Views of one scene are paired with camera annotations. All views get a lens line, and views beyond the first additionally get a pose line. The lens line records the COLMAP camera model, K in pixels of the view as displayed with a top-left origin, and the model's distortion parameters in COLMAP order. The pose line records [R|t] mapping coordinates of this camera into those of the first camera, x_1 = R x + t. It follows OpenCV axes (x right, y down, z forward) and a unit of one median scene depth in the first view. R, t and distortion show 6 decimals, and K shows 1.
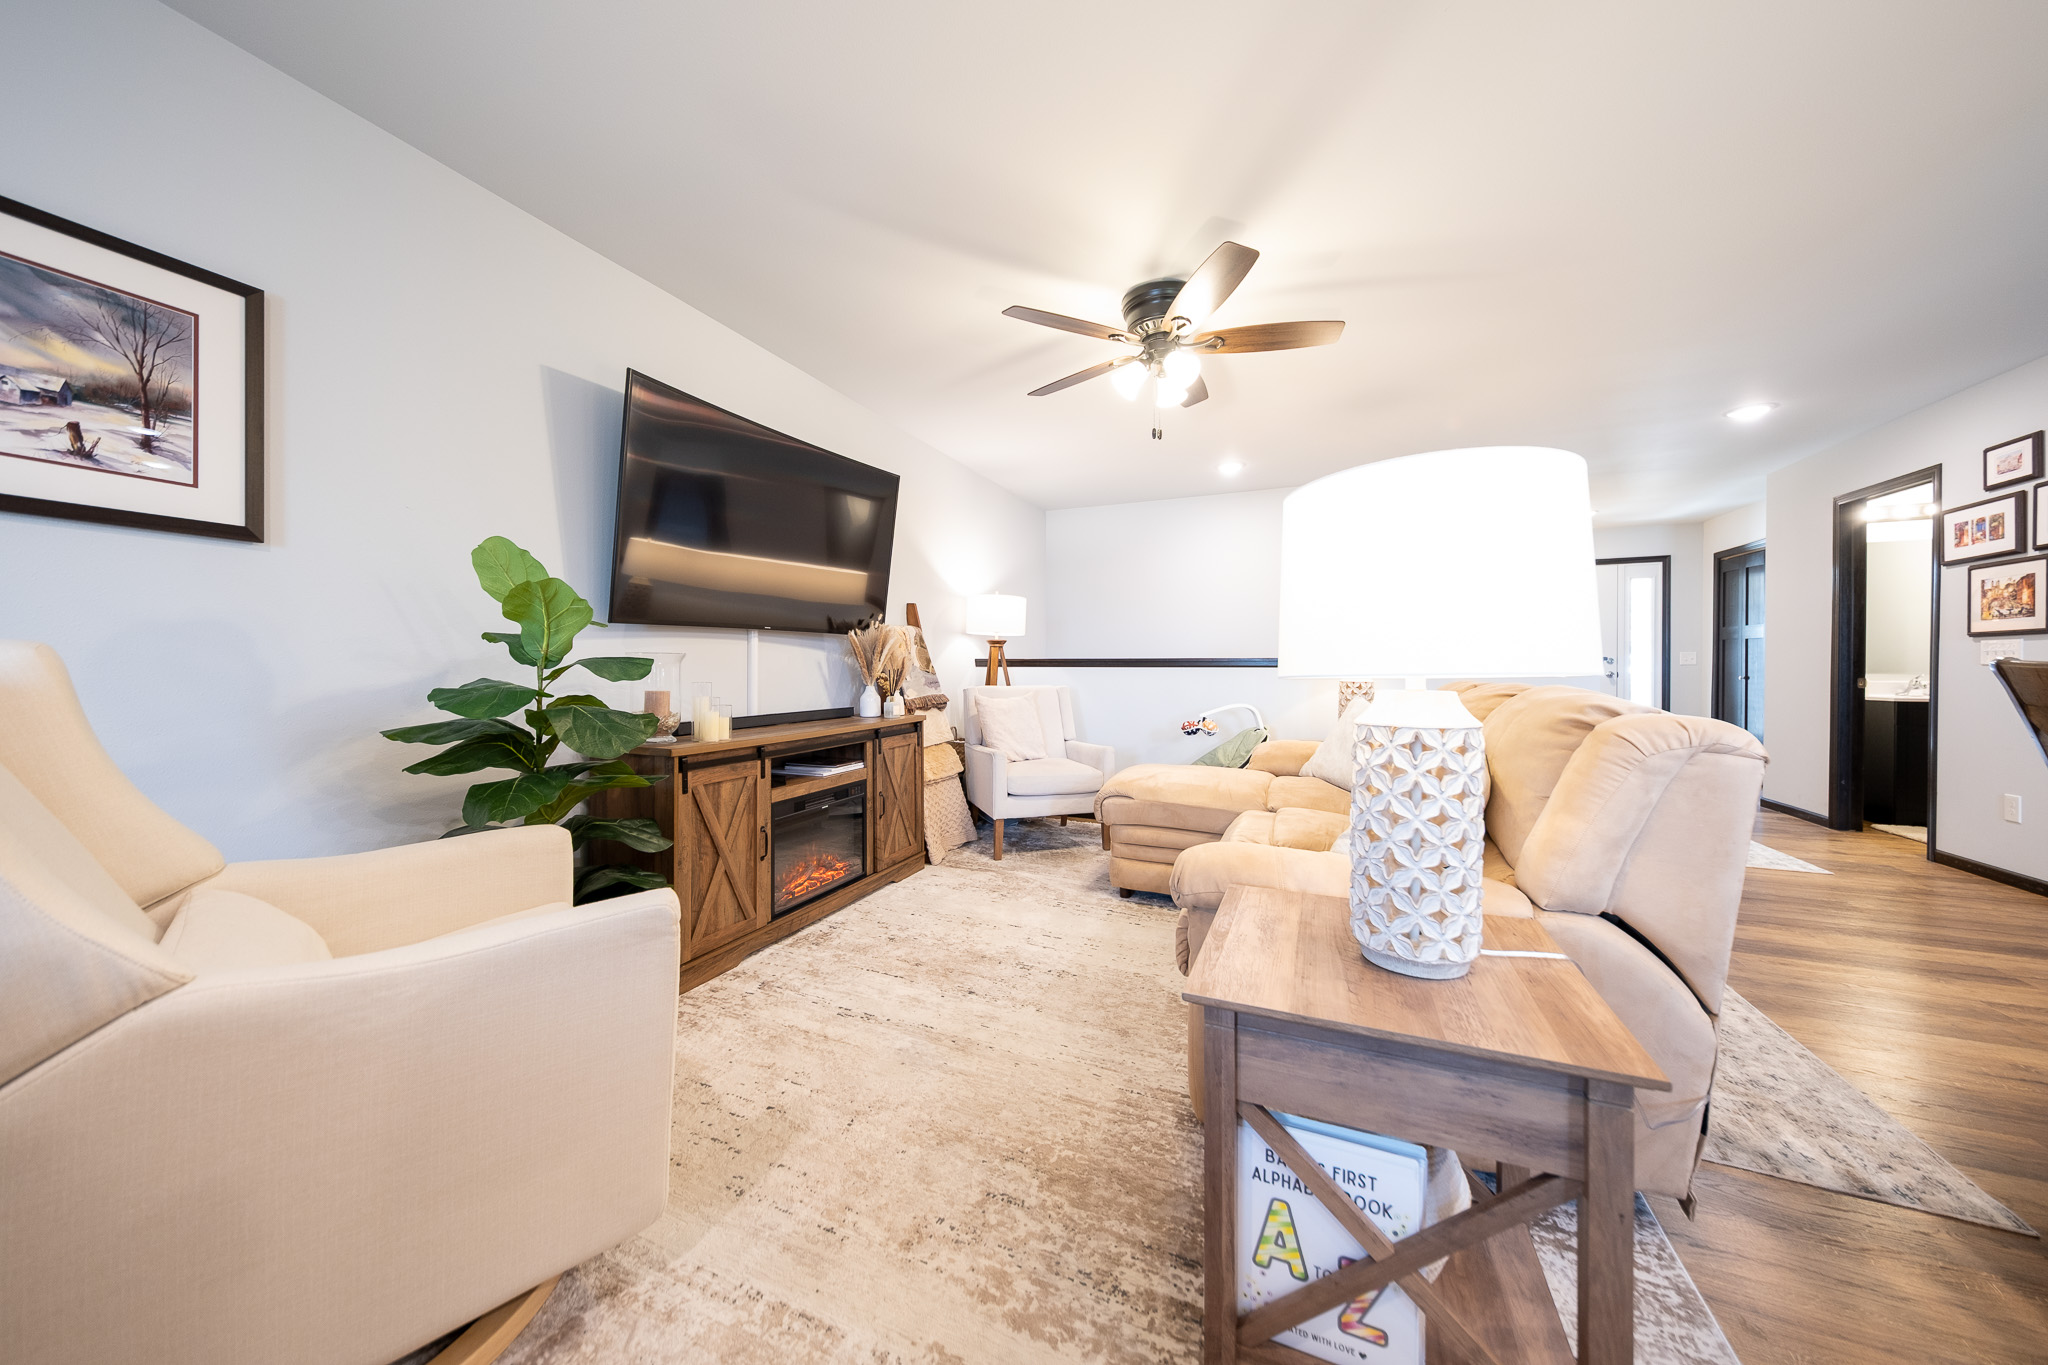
lens RADIAL K [[687.4, 0, 1010.9], [0, 687.4, 674.6], [0, 0, 1]] dist [-0.005587, -0.000320]
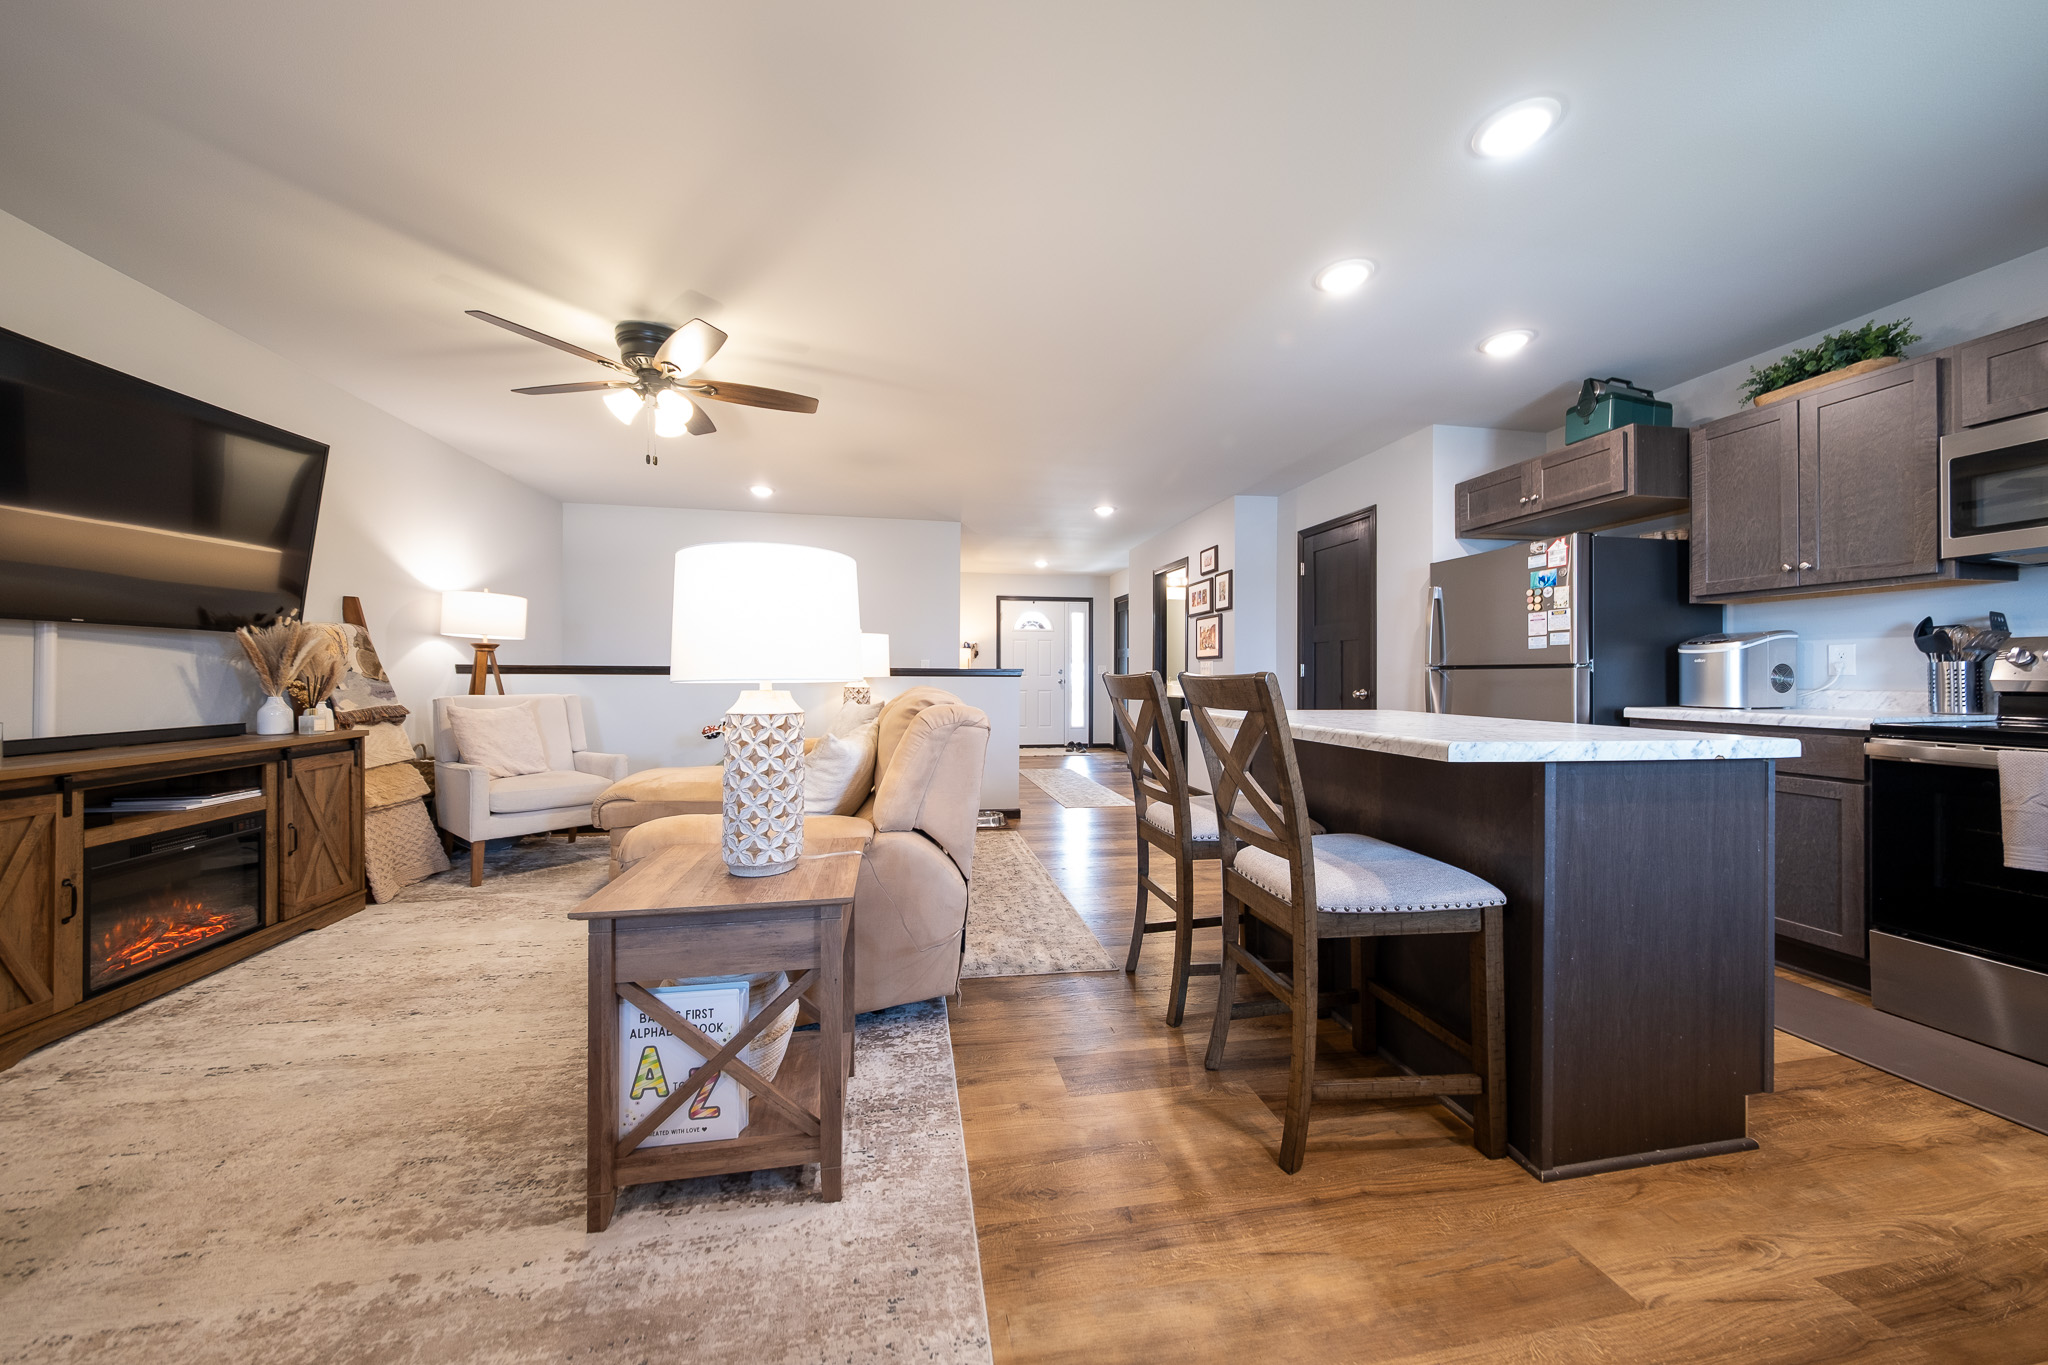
lens RADIAL K [[687.4, 0, 1023.6], [0, 687.4, 675.8], [0, 0, 1]] dist [-0.005587, -0.000320]
pose [[0.818689, 0.003620, 0.574225, 0.079699], [0.002447, 0.999949, -0.009793, 0.003200], [-0.574231, 0.009422, 0.818639, -0.242302]]
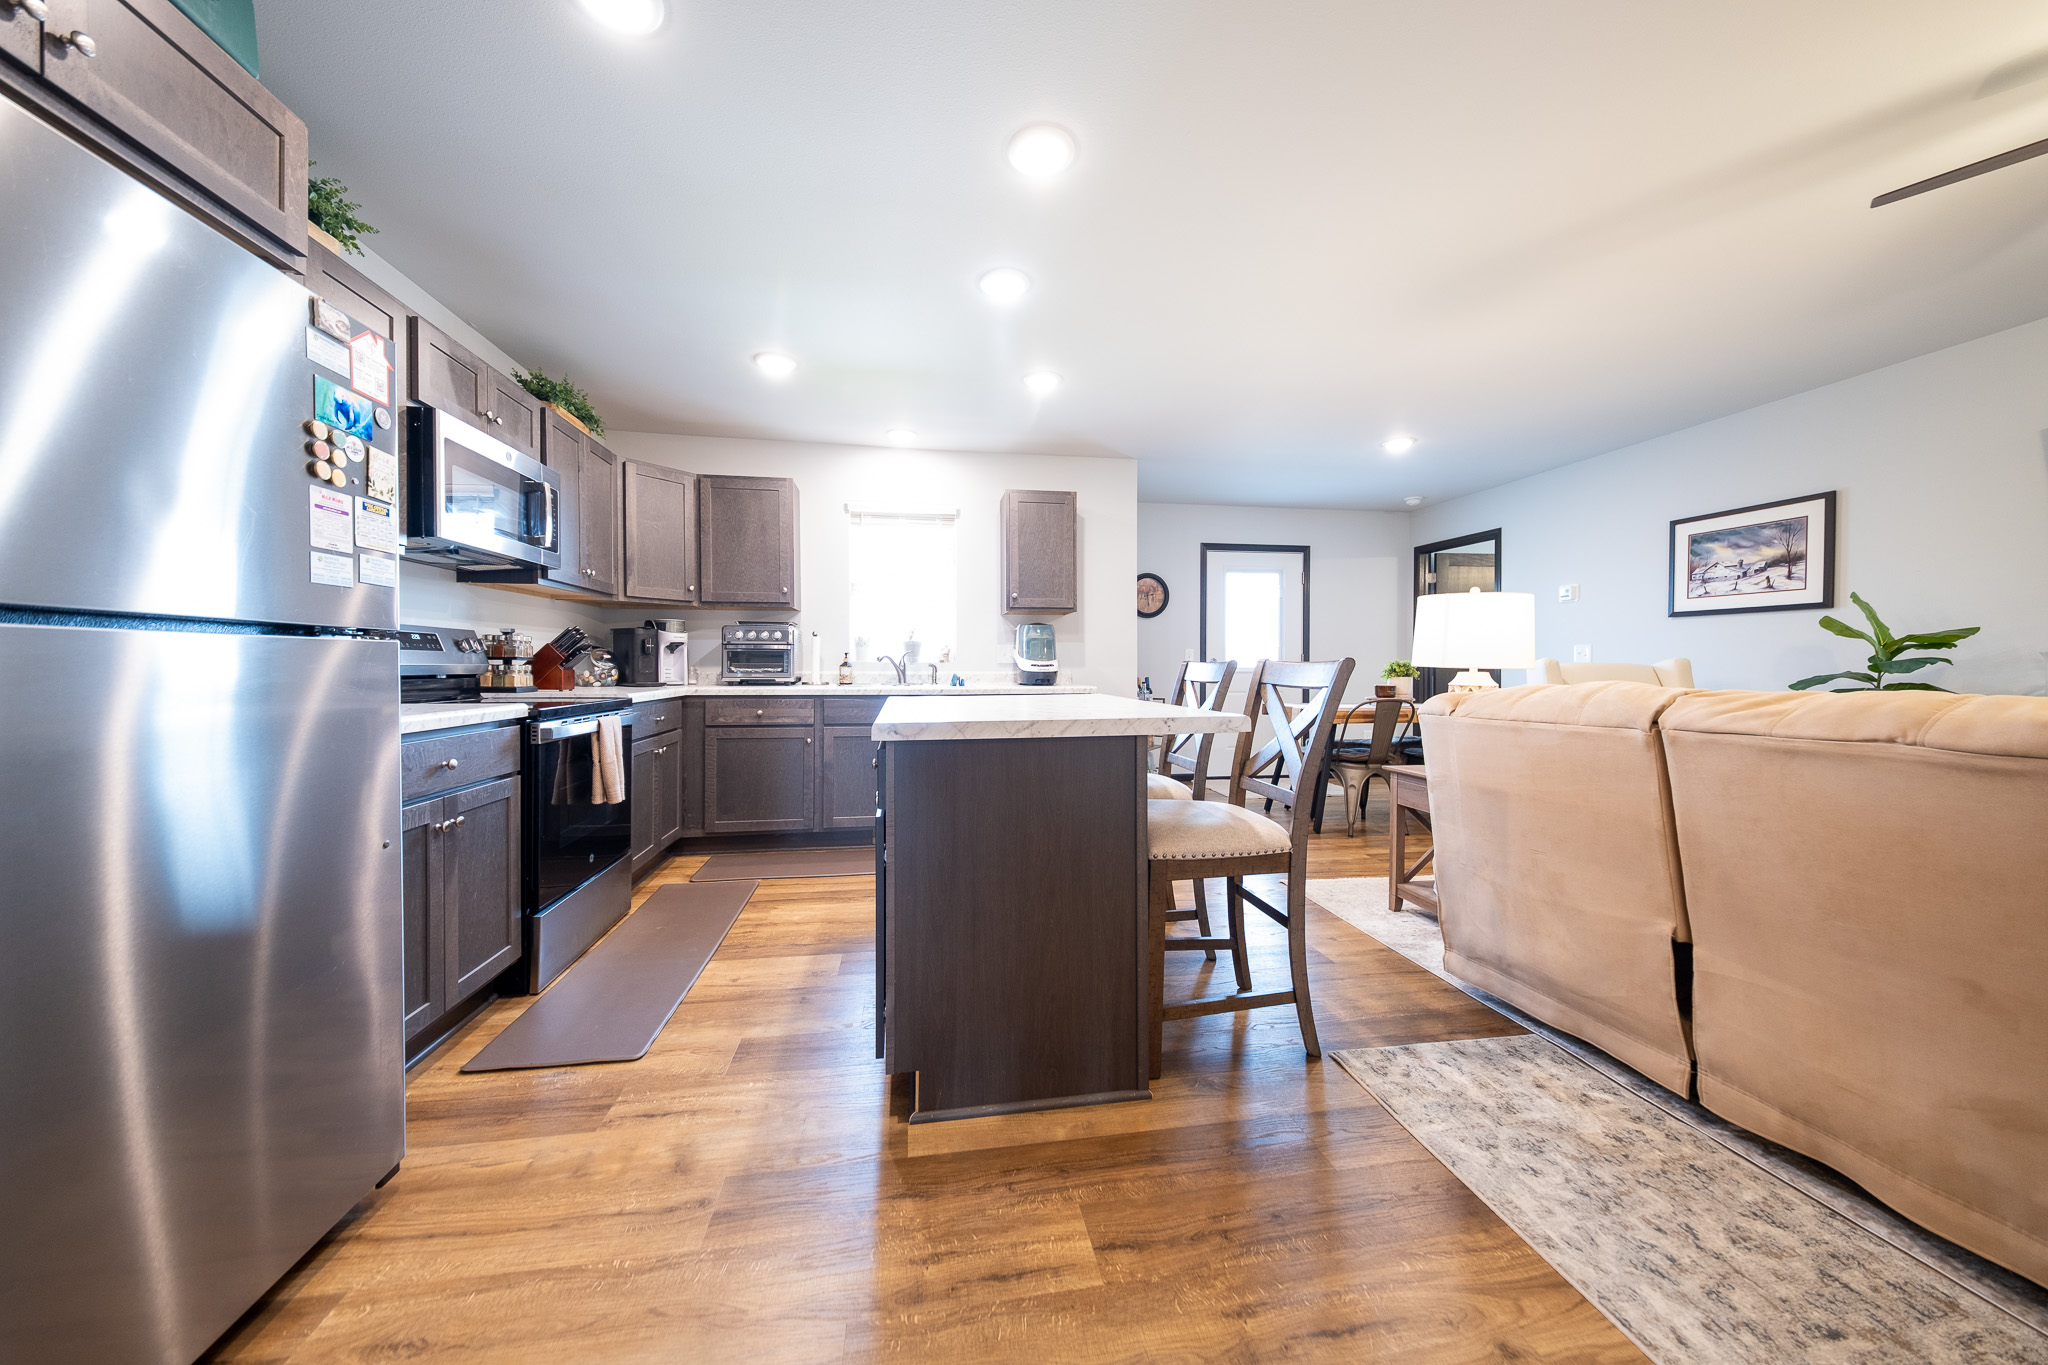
lens RADIAL K [[687.4, 0, 1019.2], [0, 687.4, 678.4], [0, 0, 1]] dist [-0.005587, -0.000320]
pose [[-0.837710, 0.008716, -0.546046, 1.485385], [-0.009025, 0.999515, 0.029800, -0.011226], [0.546041, 0.029892, -0.837225, 0.951989]]
